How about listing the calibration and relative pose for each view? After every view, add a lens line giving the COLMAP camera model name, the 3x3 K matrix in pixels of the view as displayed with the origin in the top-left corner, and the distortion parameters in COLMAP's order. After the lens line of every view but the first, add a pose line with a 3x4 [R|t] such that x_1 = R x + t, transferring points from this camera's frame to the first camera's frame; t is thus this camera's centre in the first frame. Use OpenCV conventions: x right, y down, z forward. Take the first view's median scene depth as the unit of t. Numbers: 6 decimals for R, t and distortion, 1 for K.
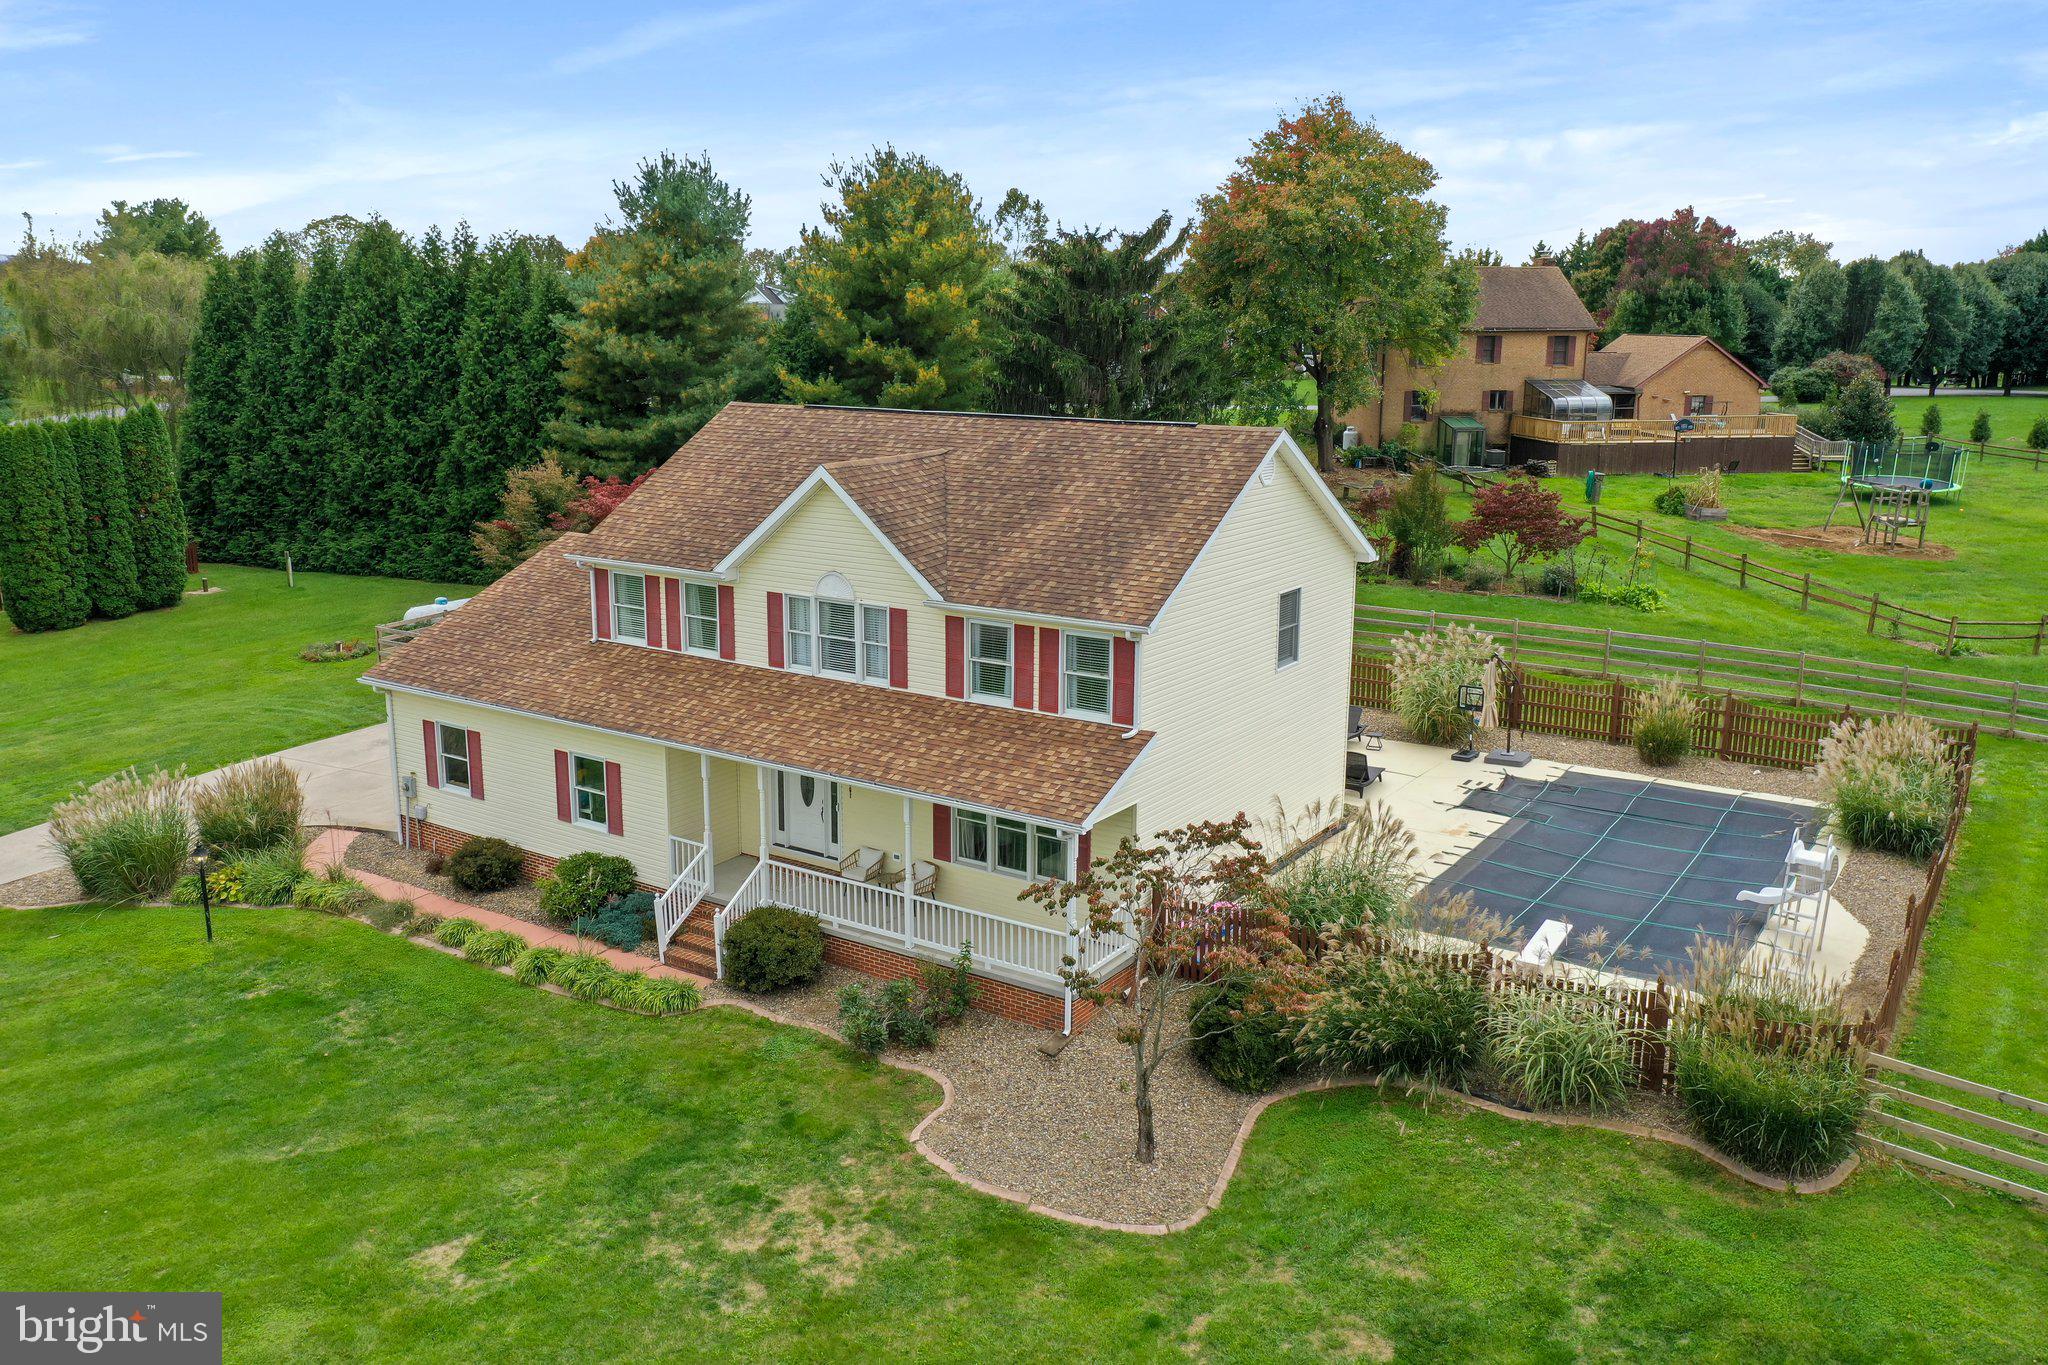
lens RADIAL K [[1618.6, 0, 1015.0], [0, 1618.6, 660.2], [0, 0, 1]] dist [-0.003281, -0.006368]
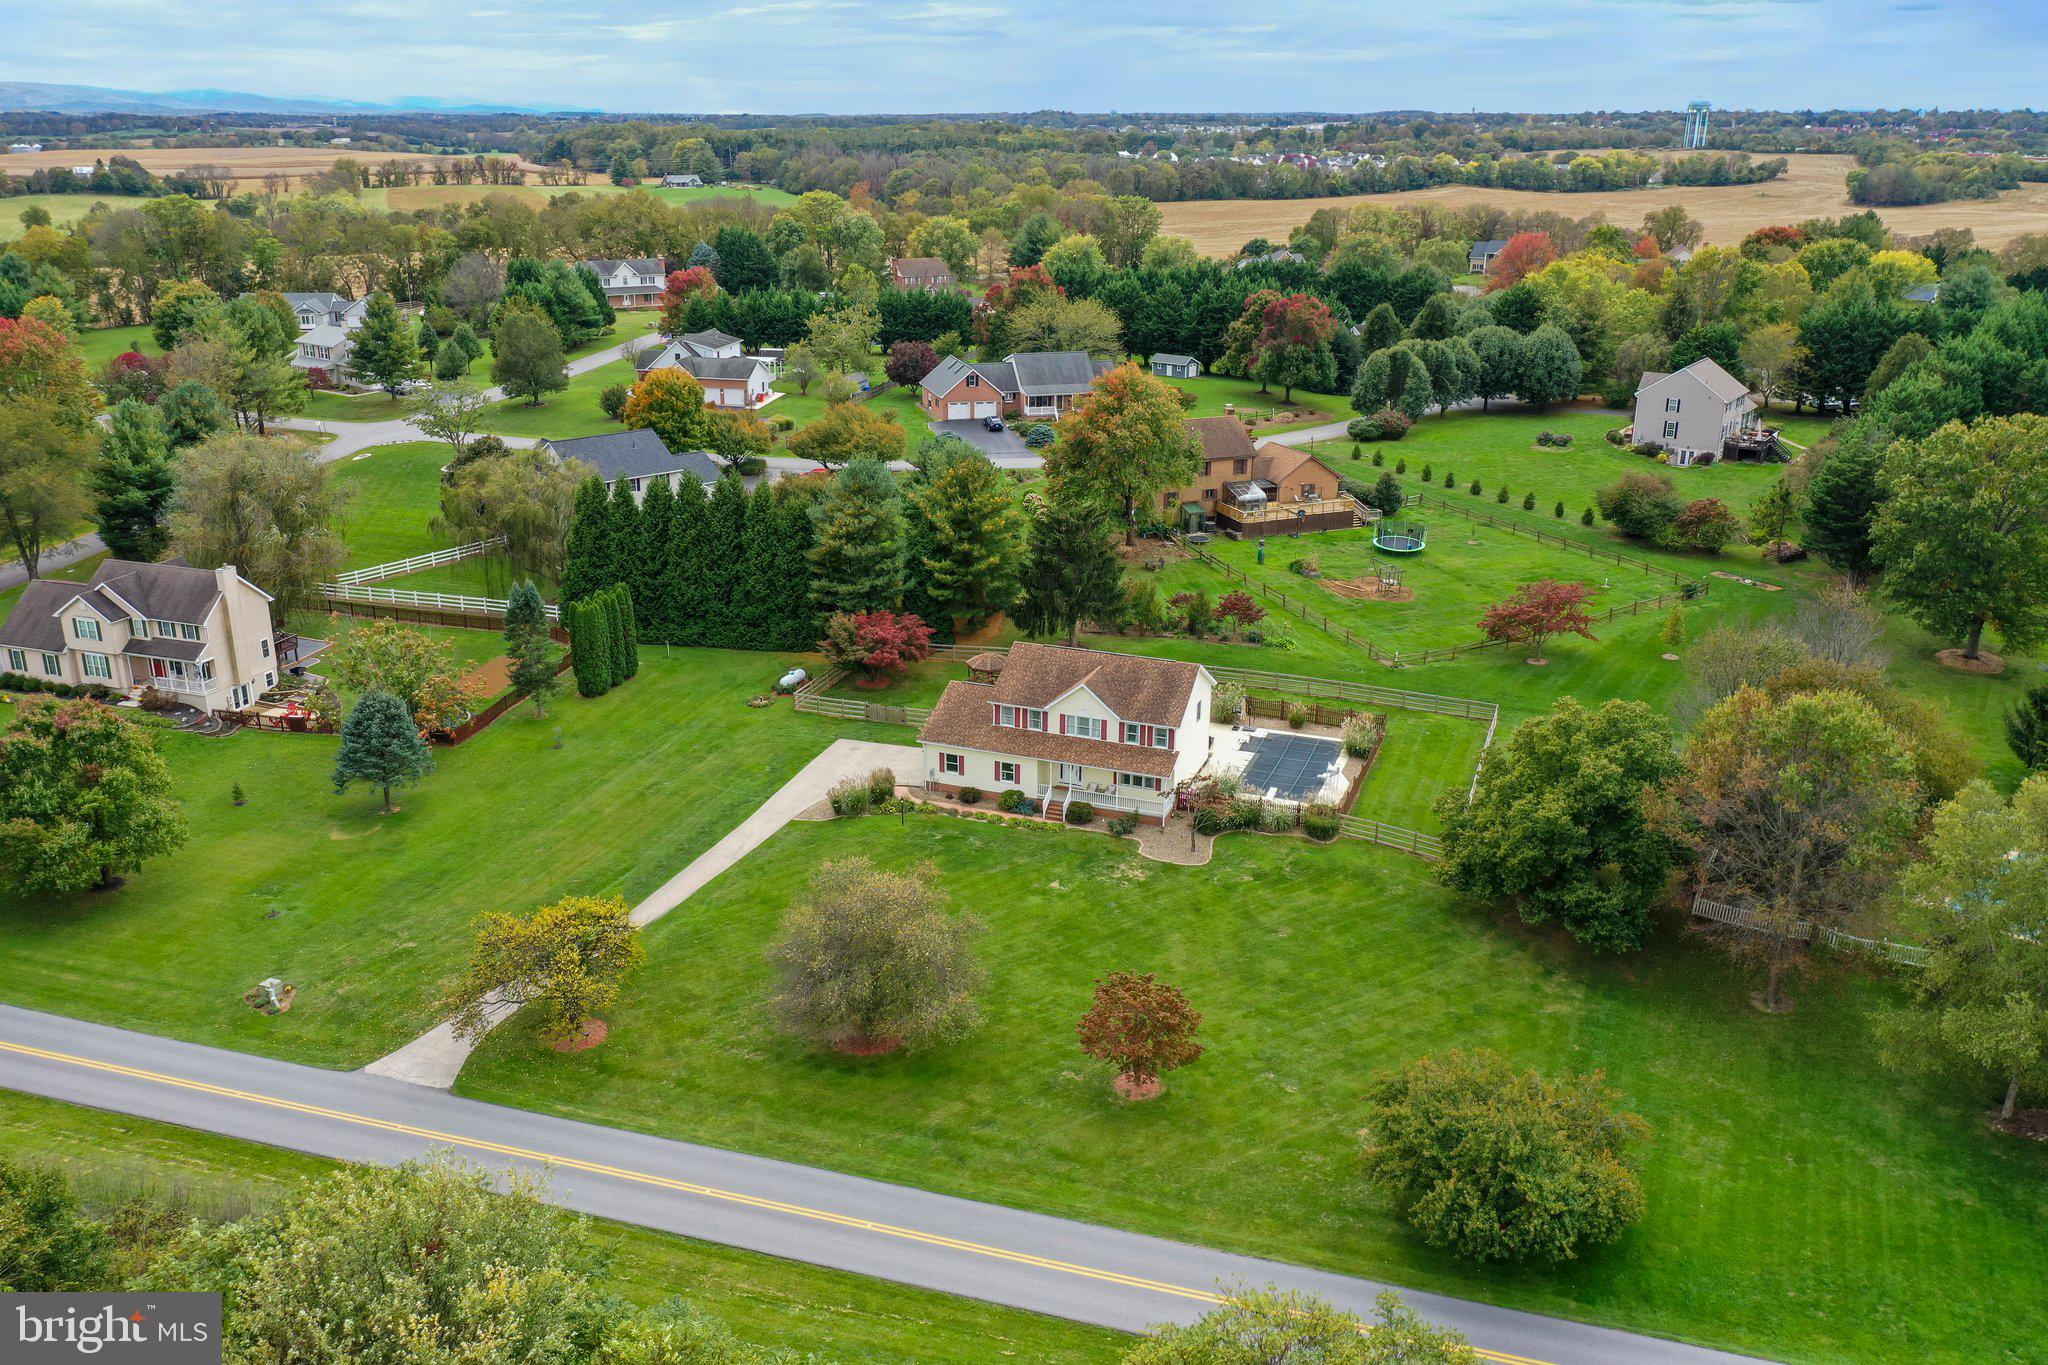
lens RADIAL K [[1615.5, 0, 1024.0], [0, 1615.5, 682.5], [0, 0, 1]] dist [0.003016, 0.007492]
pose [[0.974703, -0.072616, 0.211381, -0.947260], [0.045055, 0.990171, 0.132404, -0.566839], [-0.218918, -0.119531, 0.968394, -2.341576]]
